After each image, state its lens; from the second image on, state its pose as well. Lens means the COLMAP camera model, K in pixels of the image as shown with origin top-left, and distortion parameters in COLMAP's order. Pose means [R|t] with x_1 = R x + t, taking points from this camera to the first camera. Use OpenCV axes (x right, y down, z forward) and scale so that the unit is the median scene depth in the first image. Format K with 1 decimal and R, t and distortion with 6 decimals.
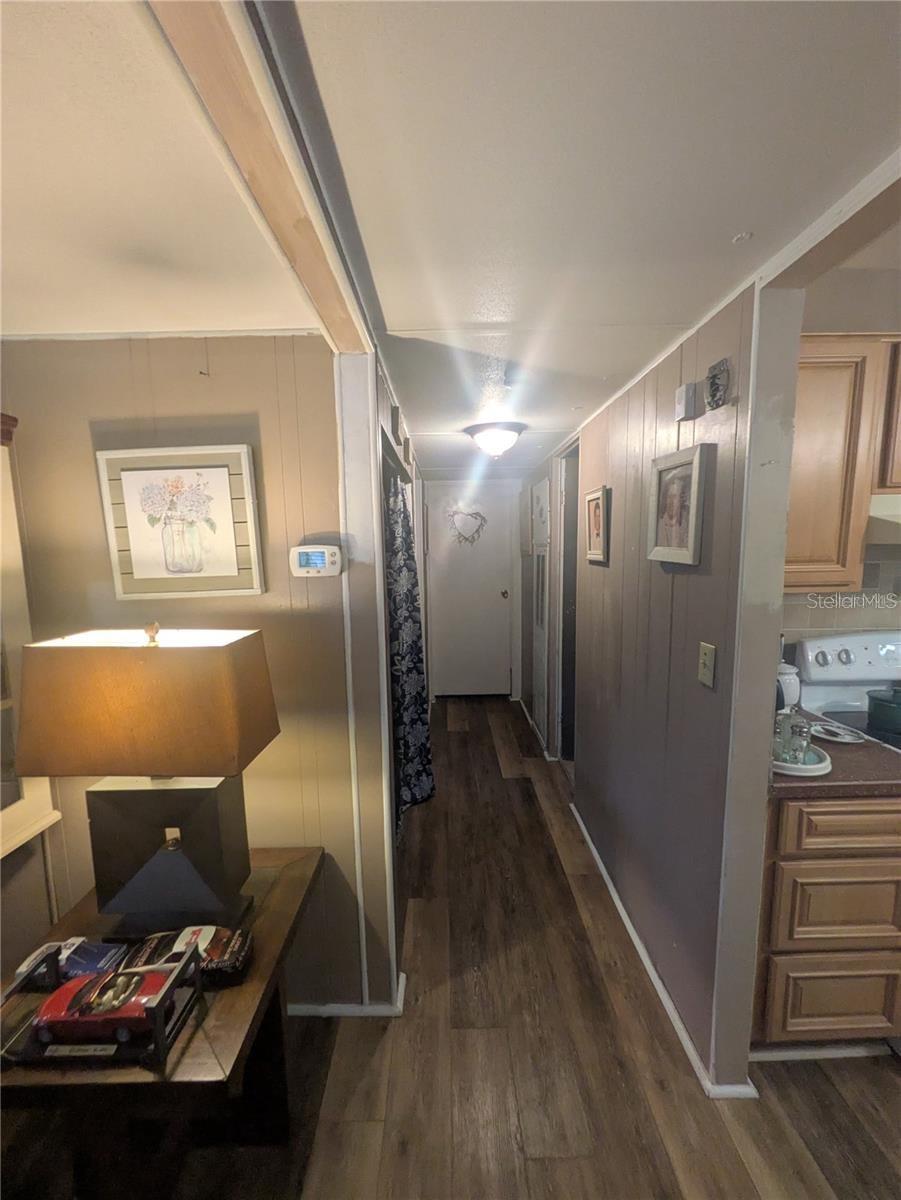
lens RADIAL K [[476.8, 0, 450.5], [0, 476.8, 609.9], [0, 0, 1]] dist [-0.001527, -0.000084]
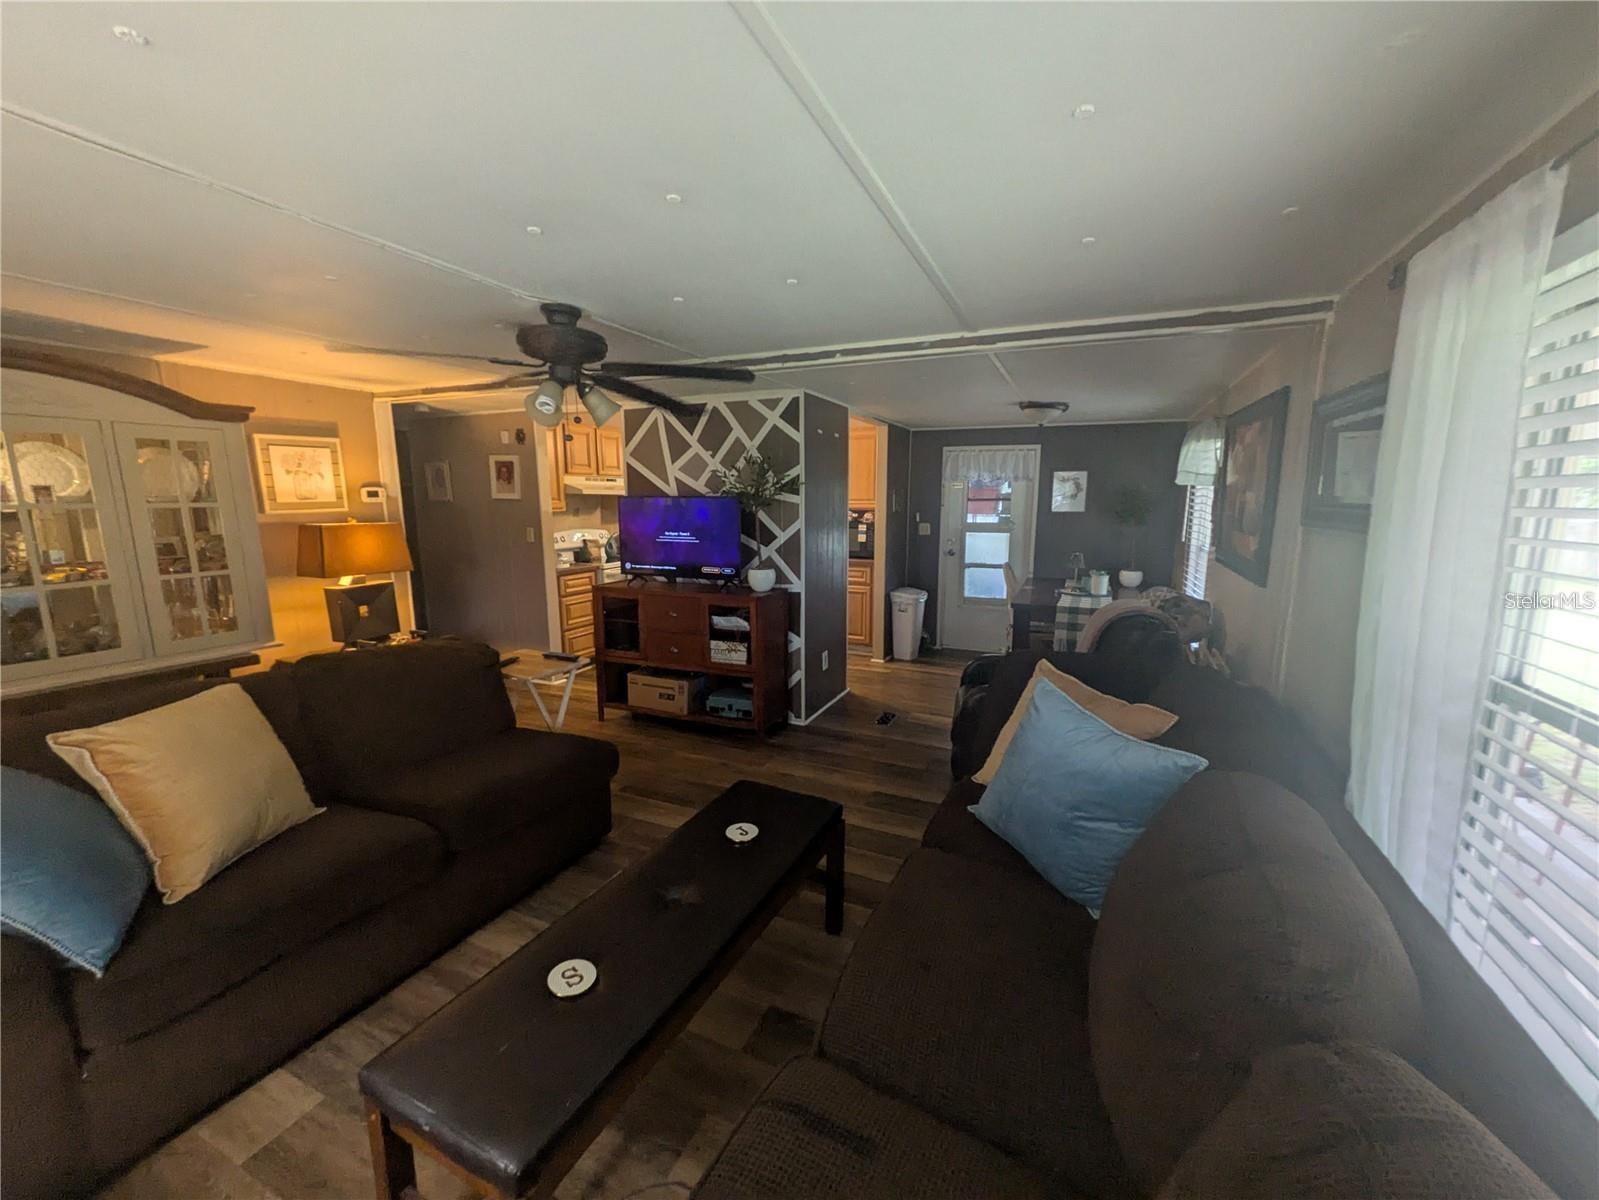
lens RADIAL K [[630.5, 0, 804.4], [0, 630.5, 605.9], [0, 0, 1]] dist [-0.001774, 0.000793]
pose [[0.417747, -0.136405, 0.898266, -1.918961], [0.115307, 0.988631, 0.096503, 0.314005], [-0.901217, 0.063263, 0.428726, -1.779079]]
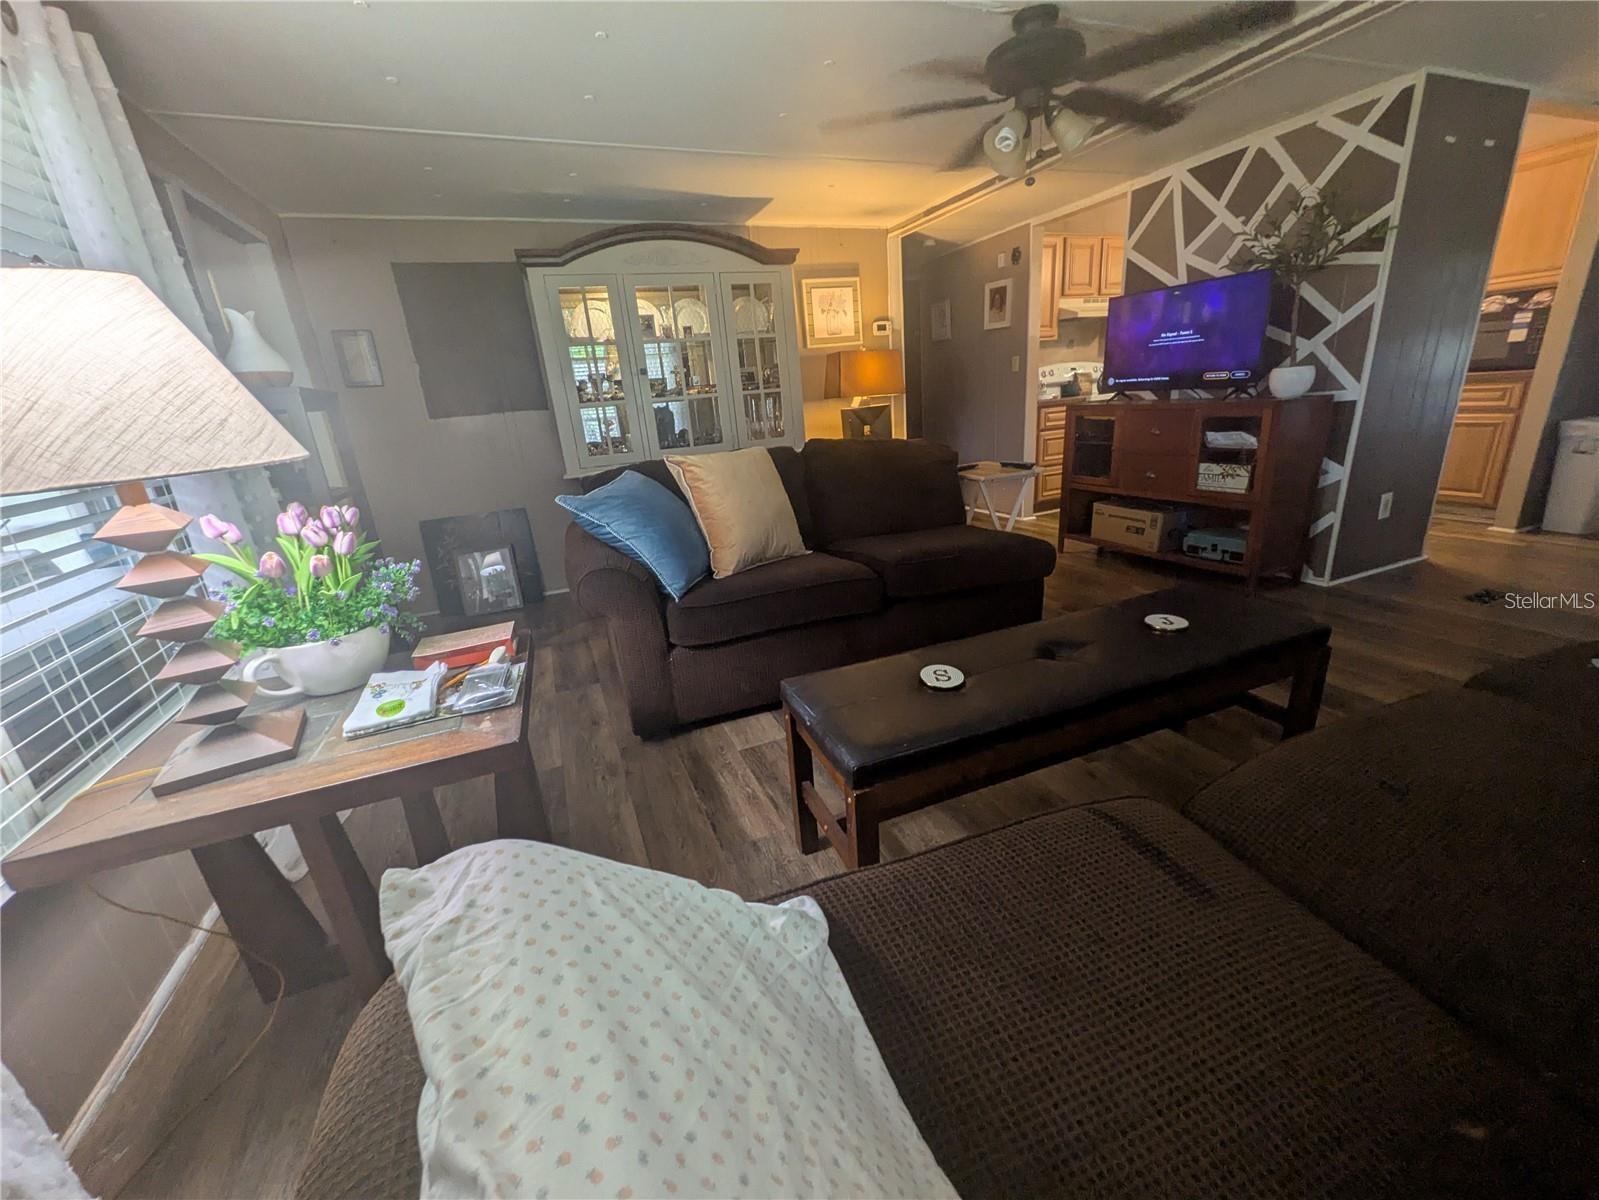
lens RADIAL K [[630.5, 0, 807.9], [0, 630.5, 605.2], [0, 0, 1]] dist [-0.001774, 0.000793]
pose [[0.922986, -0.171566, 0.344473, -1.823030], [0.110737, 0.975670, 0.189226, 0.575177], [-0.368557, -0.136507, 0.919528, -1.853624]]
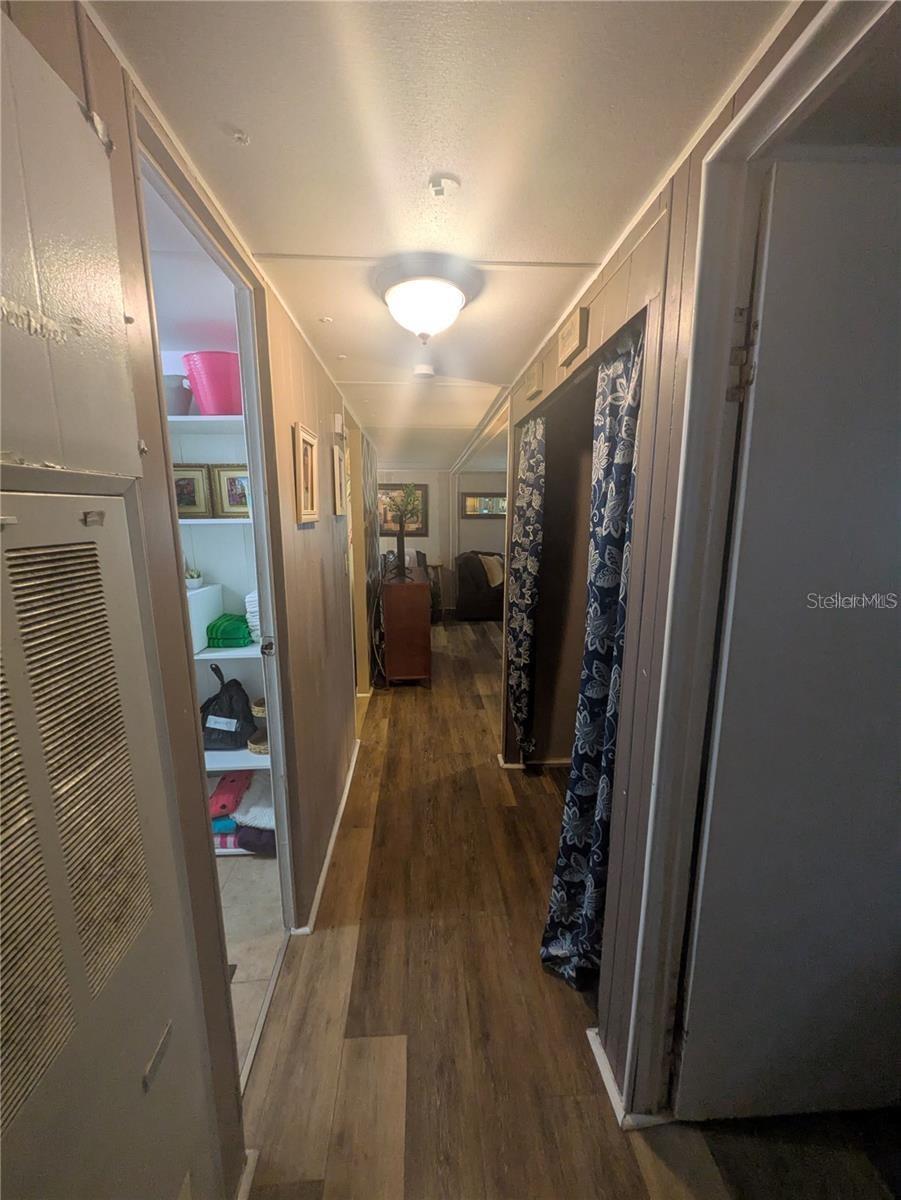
lens RADIAL K [[476.8, 0, 448.8], [0, 476.8, 603.6], [0, 0, 1]] dist [-0.001527, -0.000084]
pose [[-0.998343, 0.031179, -0.048365, 0.168701], [0.014005, 0.946865, 0.321328, -0.343984], [0.055814, 0.320118, -0.945732, 2.695633]]
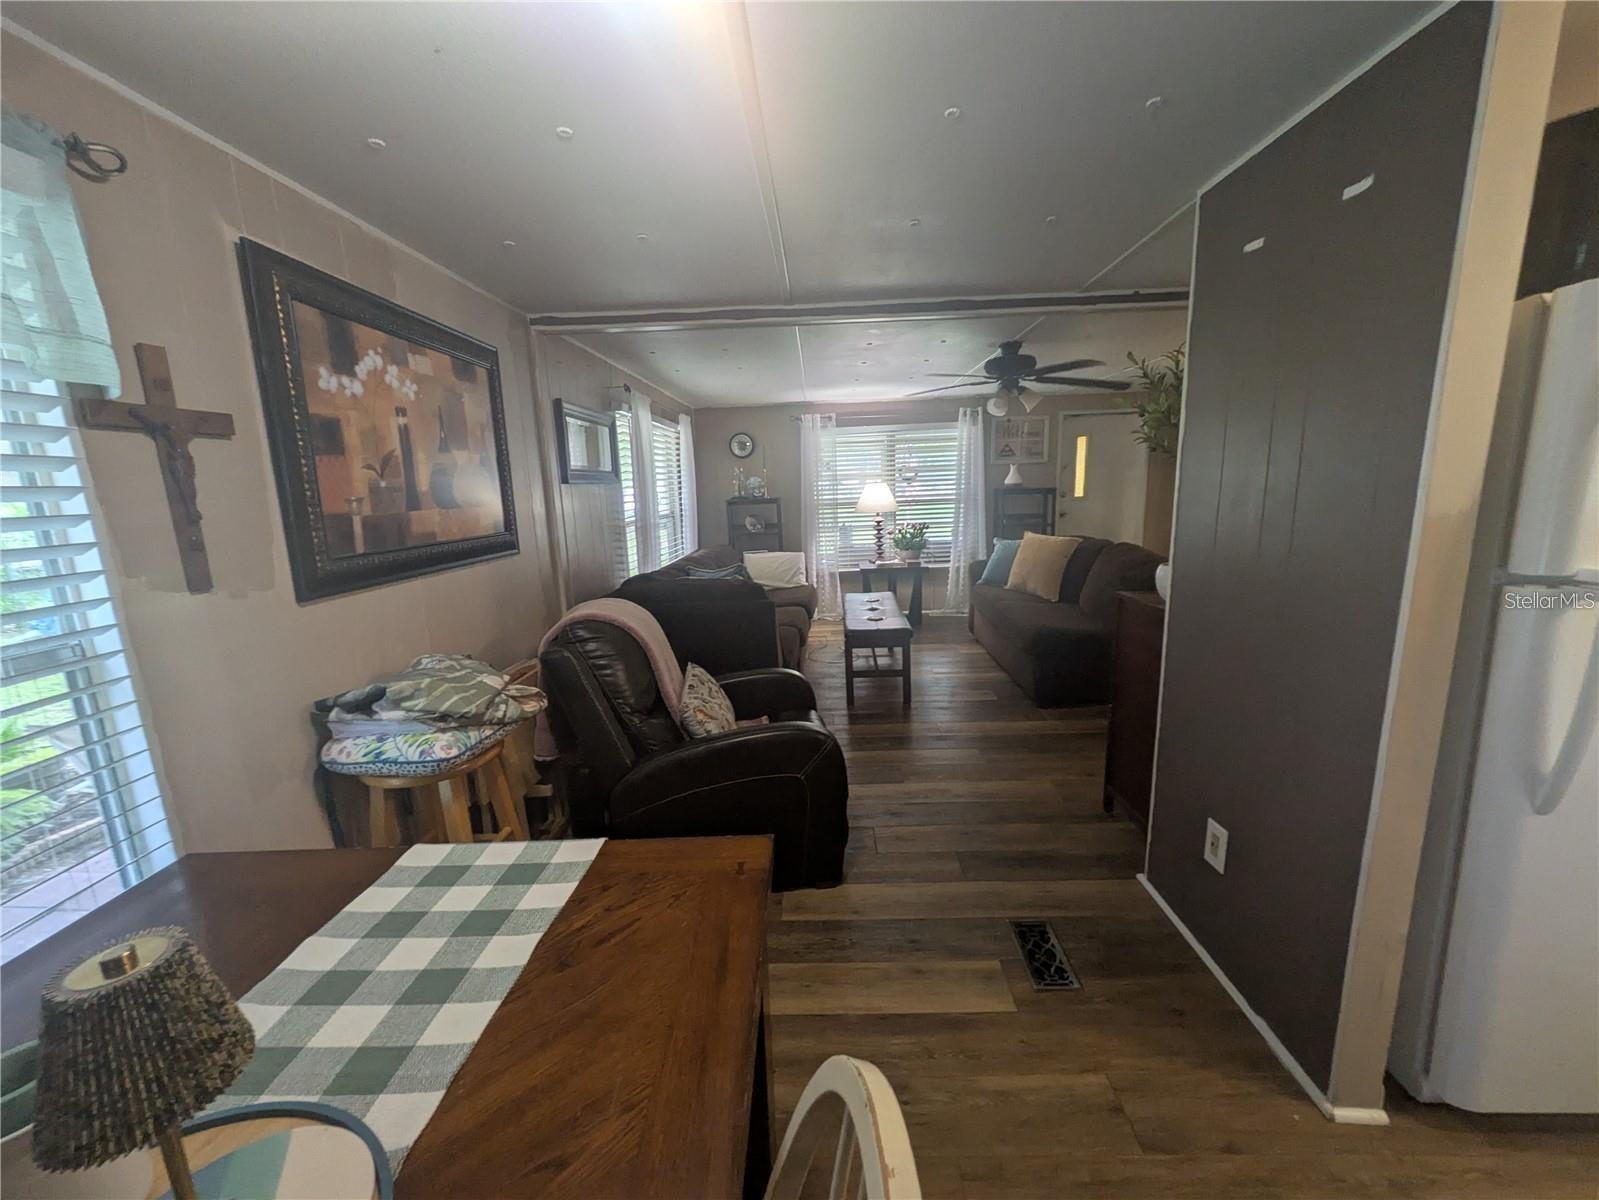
lens RADIAL K [[630.5, 0, 806.1], [0, 630.5, 598.9], [0, 0, 1]] dist [-0.001774, 0.000793]
pose [[-0.029580, 0.206349, -0.978031, 1.781174], [-0.111397, 0.971684, 0.208379, 0.255221], [0.993336, 0.115113, -0.005756, -1.366623]]
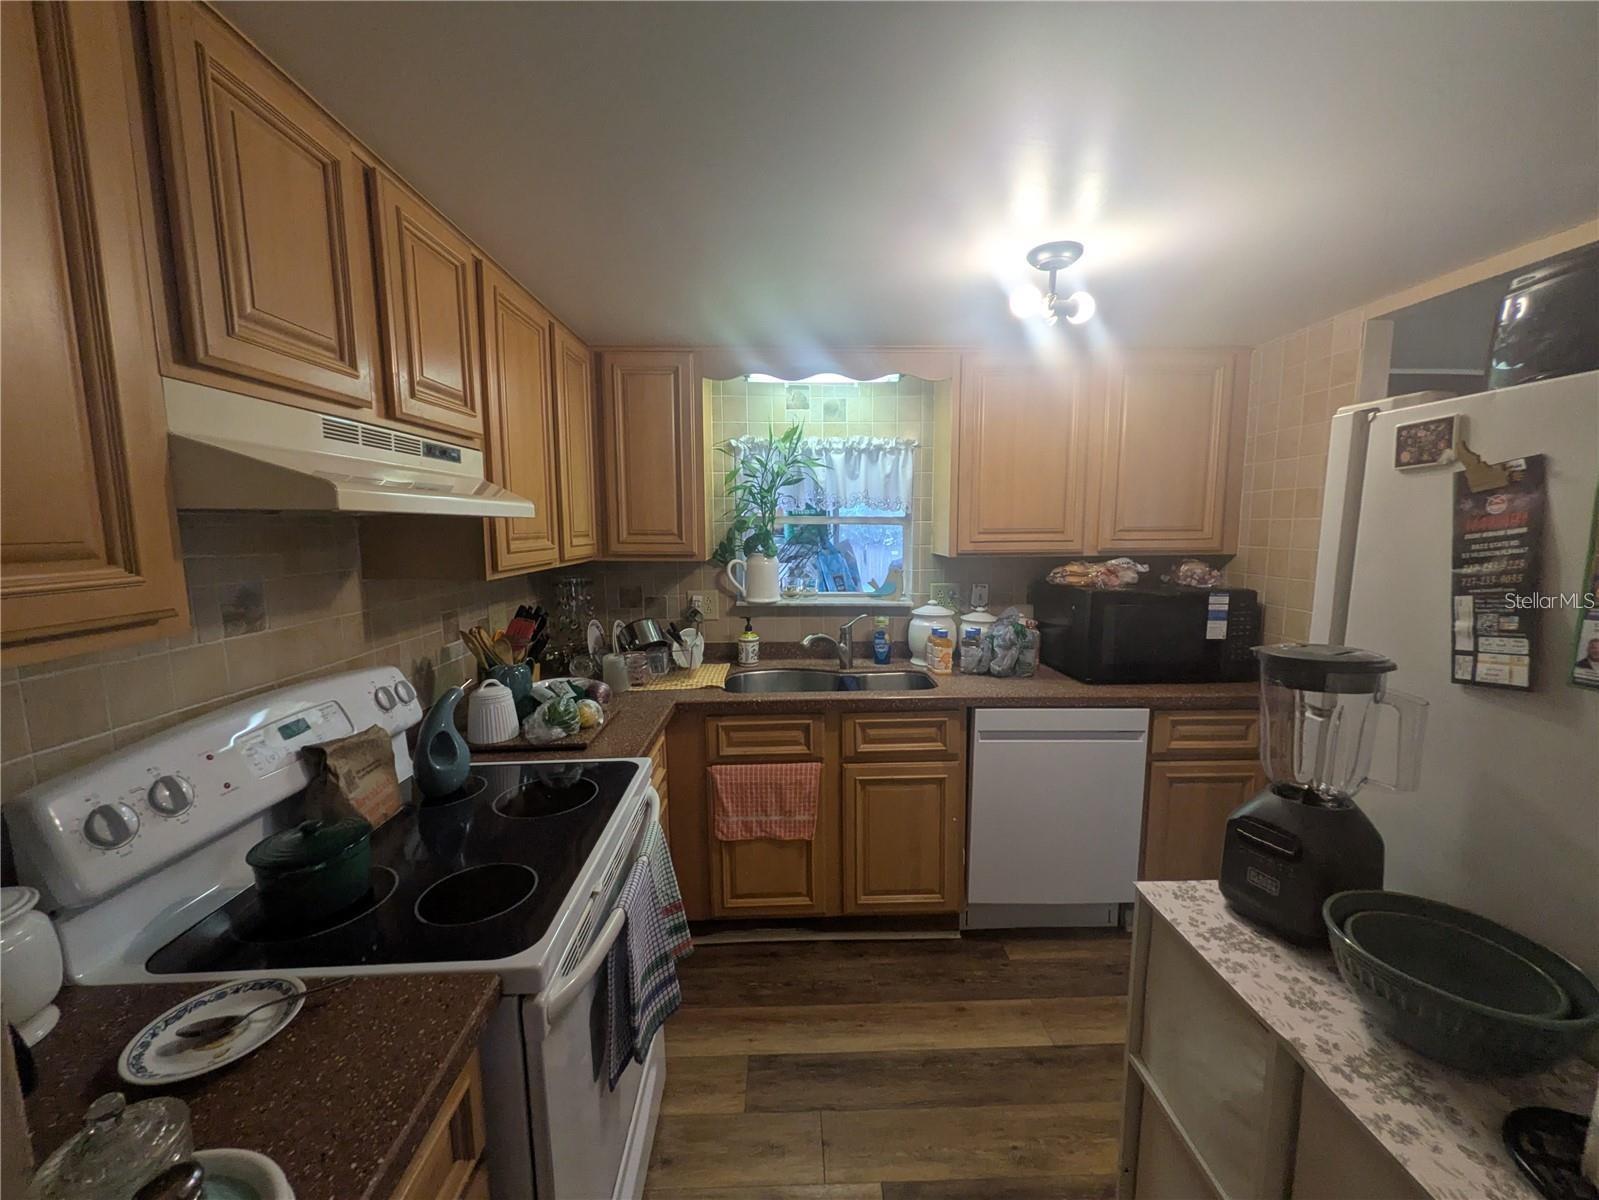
lens RADIAL K [[630.5, 0, 800.1], [0, 630.5, 603.8], [0, 0, 1]] dist [-0.001774, 0.000793]
pose [[-0.017863, -0.107373, 0.994058, 0.355380], [0.142168, 0.983842, 0.108824, -0.047429], [-0.989681, 0.143268, -0.002309, 0.517622]]
